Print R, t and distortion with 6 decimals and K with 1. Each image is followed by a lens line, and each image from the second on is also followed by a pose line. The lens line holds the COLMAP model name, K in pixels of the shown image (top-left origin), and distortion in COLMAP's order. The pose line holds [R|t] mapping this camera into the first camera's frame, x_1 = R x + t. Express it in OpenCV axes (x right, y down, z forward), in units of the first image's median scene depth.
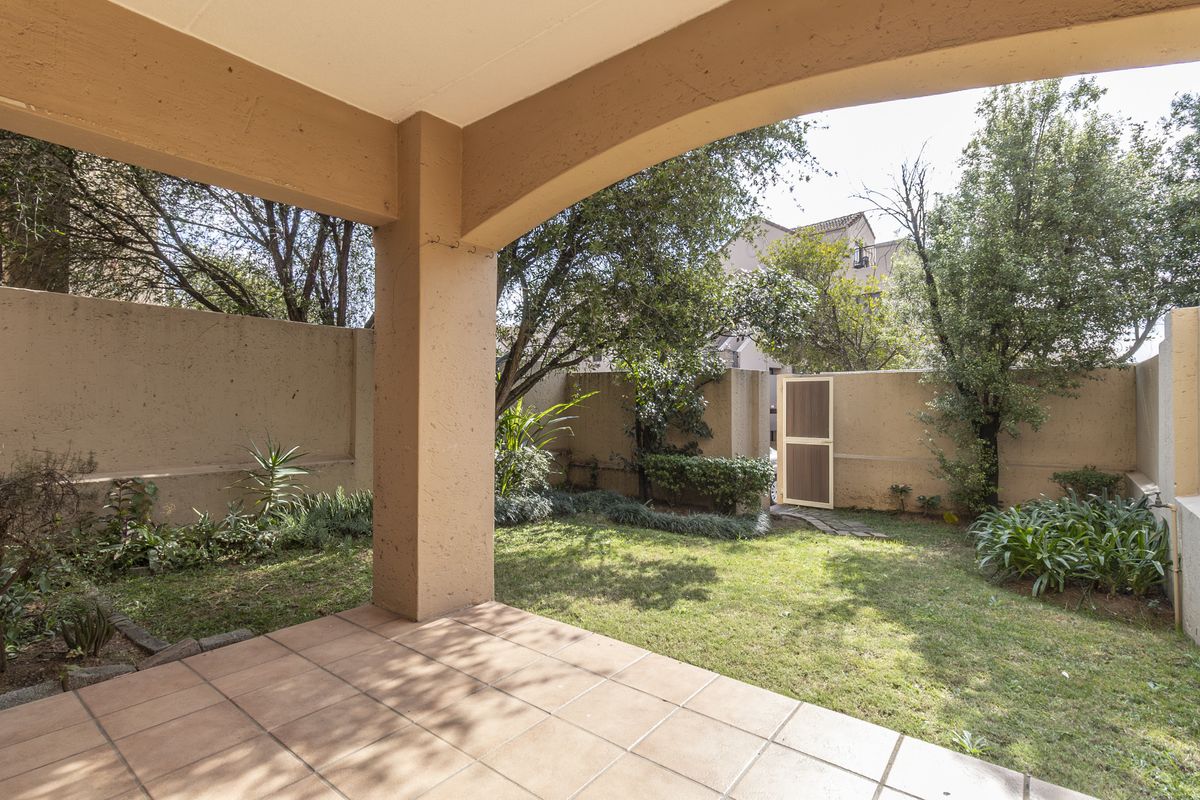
lens RADIAL K [[553.5, 0, 603.5], [0, 553.5, 402.2], [0, 0, 1]] dist [0.000650, 0.000623]
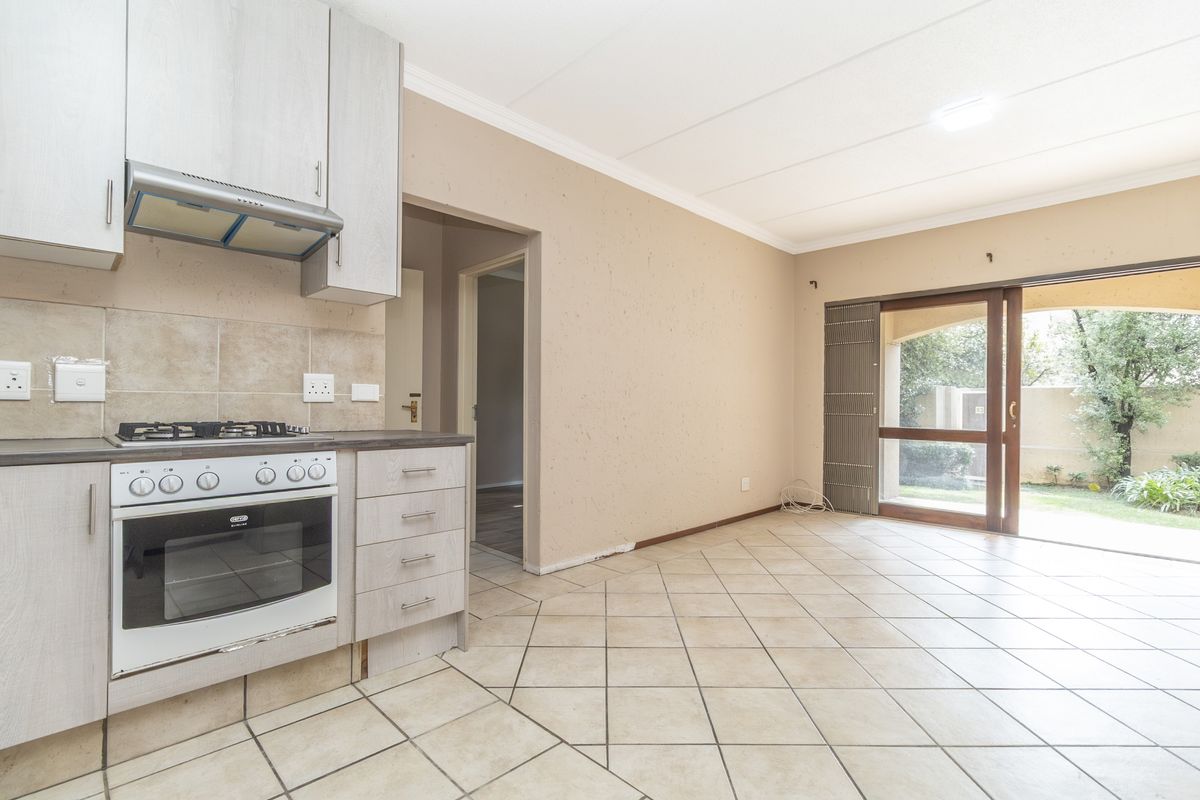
lens RADIAL K [[553.5, 0, 598.0], [0, 553.5, 400.2], [0, 0, 1]] dist [0.000650, 0.000623]
pose [[0.993265, 0.007357, -0.115635, -0.567280], [-0.008018, 0.999954, -0.005252, -0.005271], [0.115591, 0.006144, 0.993278, -0.681666]]
